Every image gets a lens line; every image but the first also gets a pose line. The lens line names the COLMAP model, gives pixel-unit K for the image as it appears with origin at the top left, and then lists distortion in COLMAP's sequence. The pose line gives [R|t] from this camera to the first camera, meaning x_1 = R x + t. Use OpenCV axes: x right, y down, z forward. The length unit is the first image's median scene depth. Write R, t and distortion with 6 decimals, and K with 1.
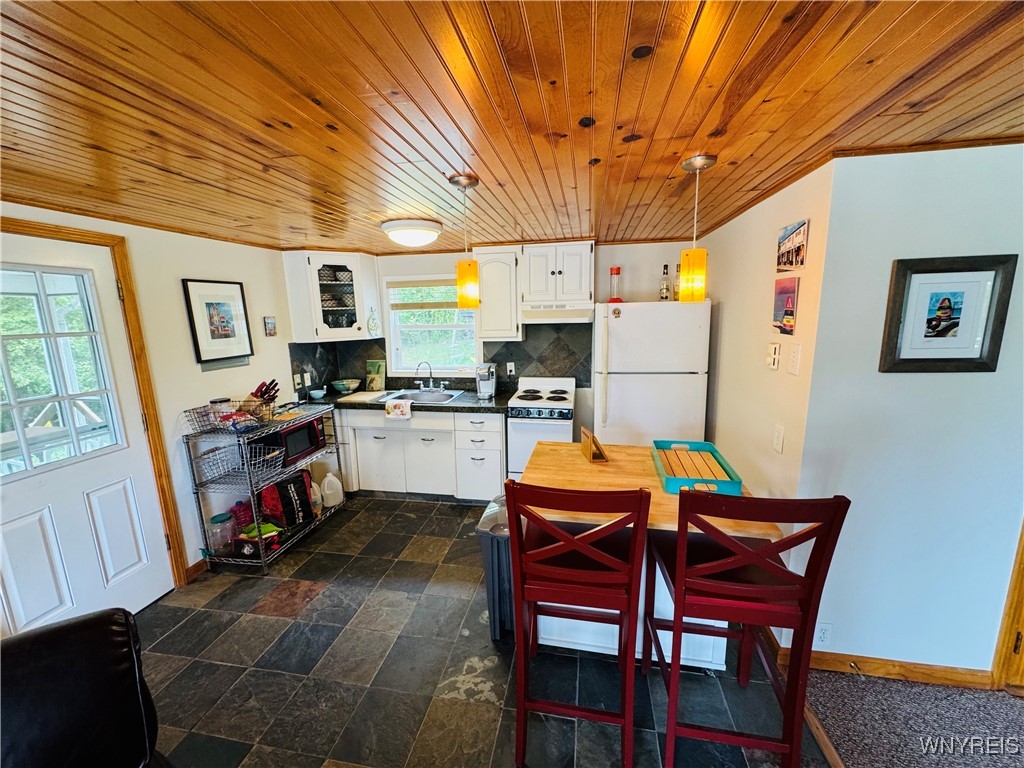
lens RADIAL K [[409.4, 0, 511.0], [0, 409.4, 385.7], [0, 0, 1]] dist [-0.001609, -0.000307]
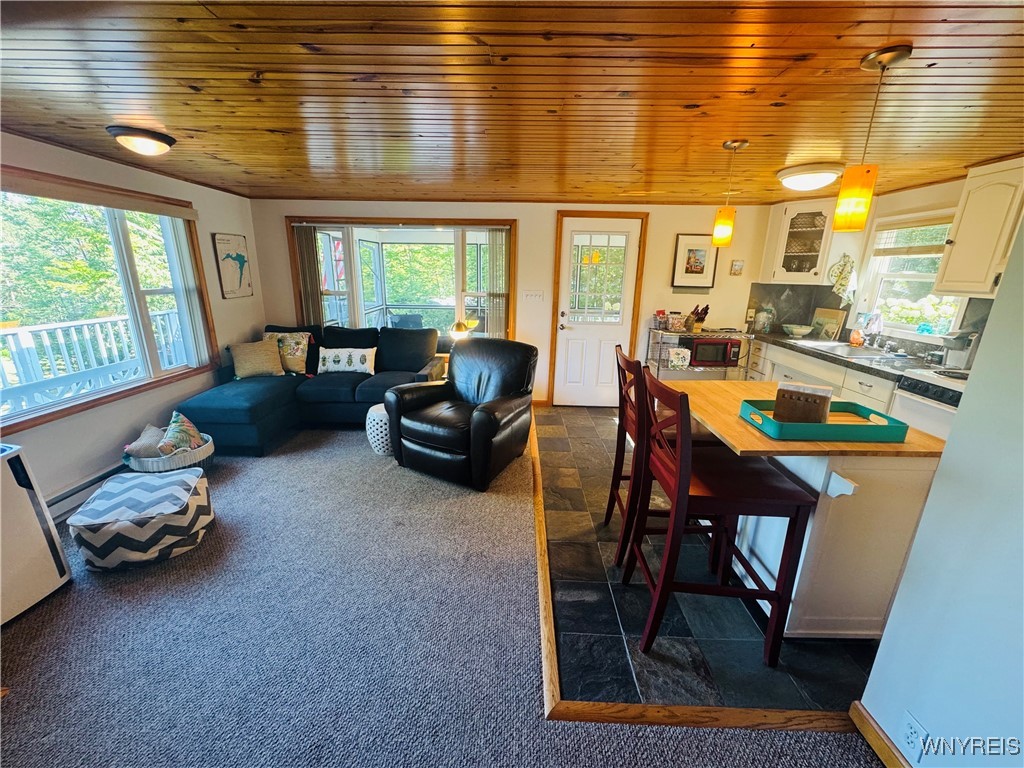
lens RADIAL K [[409.4, 0, 510.0], [0, 409.4, 384.9], [0, 0, 1]] dist [-0.001609, -0.000307]
pose [[0.171564, 0.287338, -0.942339, 0.586704], [-0.197655, 0.947112, 0.252808, 0.020448], [0.965142, 0.142885, 0.219284, 0.063959]]
